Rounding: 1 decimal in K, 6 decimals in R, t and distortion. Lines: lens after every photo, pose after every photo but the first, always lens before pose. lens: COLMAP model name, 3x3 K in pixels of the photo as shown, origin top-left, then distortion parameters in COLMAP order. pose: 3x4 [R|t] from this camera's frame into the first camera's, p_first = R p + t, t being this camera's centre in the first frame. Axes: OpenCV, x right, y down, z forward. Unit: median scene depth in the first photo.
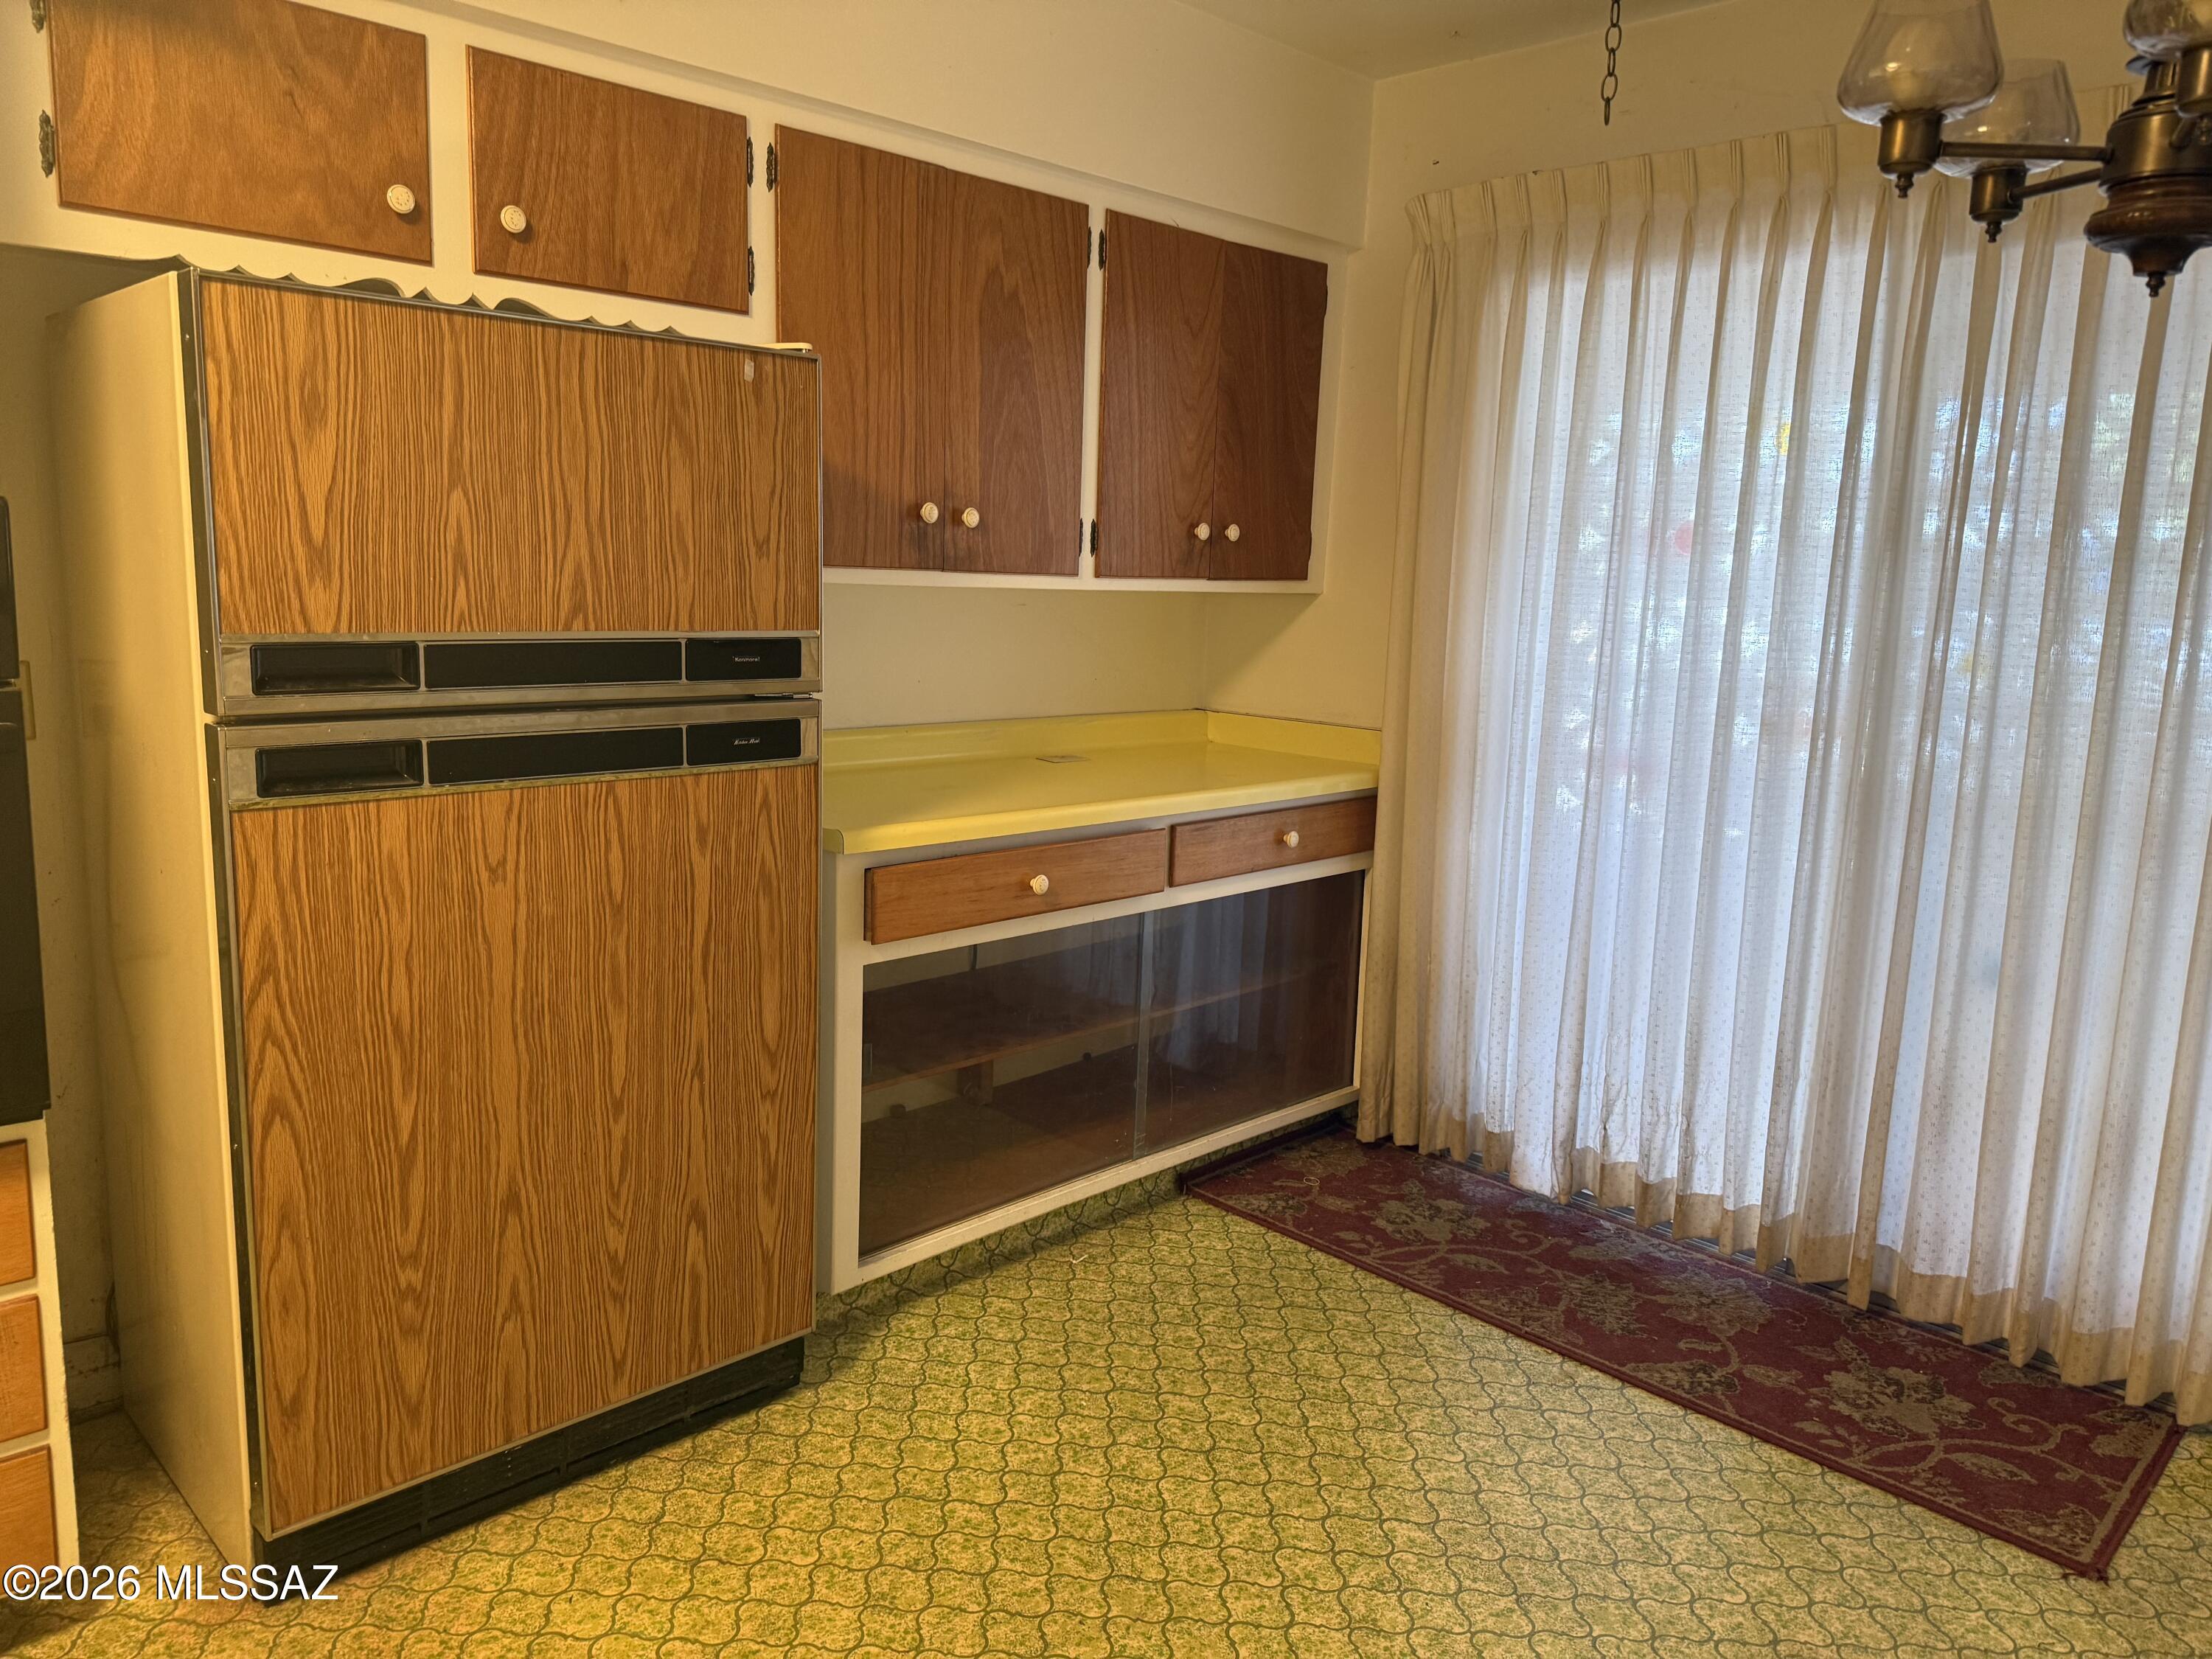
lens RADIAL K [[1549.1, 0, 1107.9], [0, 1549.1, 801.0], [0, 0, 1]] dist [0.127208, -0.186576]
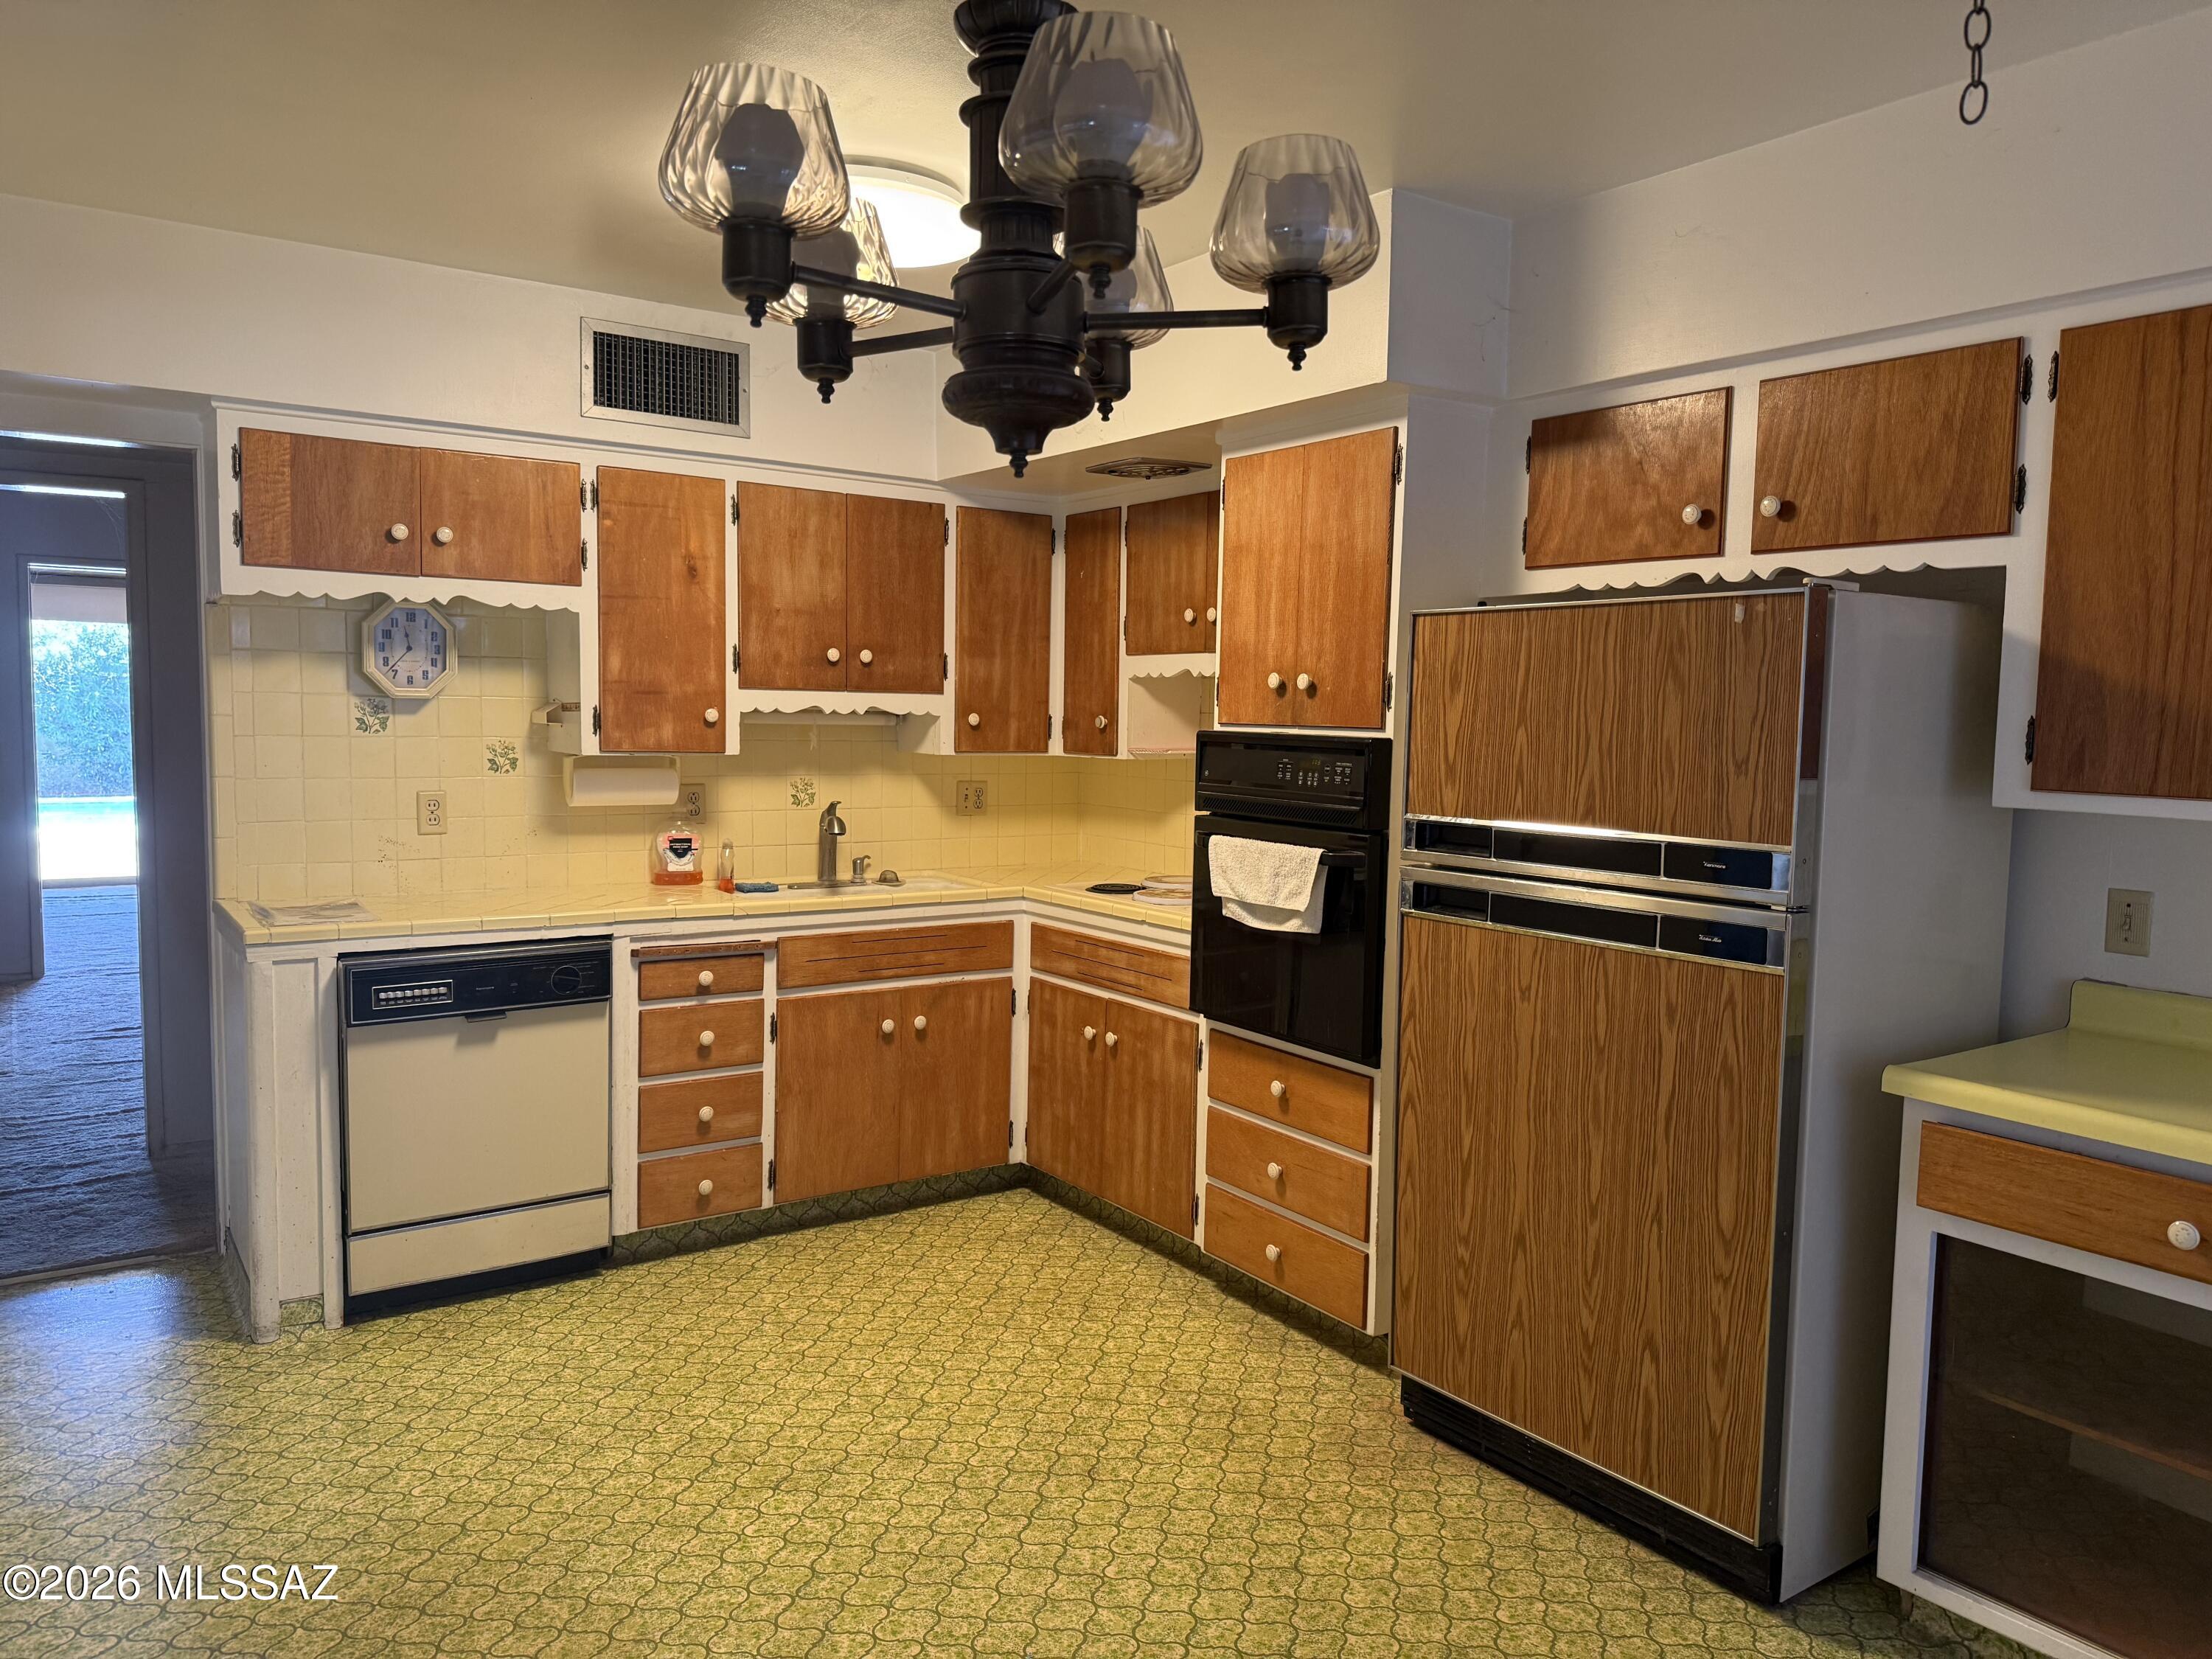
lens RADIAL K [[1549.1, 0, 1107.9], [0, 1549.1, 801.0], [0, 0, 1]] dist [0.127208, -0.186576]
pose [[-0.150468, 0.026466, -0.988261, 0.961954], [-0.172923, 0.983526, 0.052668, -0.122873], [0.973374, 0.178818, -0.143412, 0.745707]]
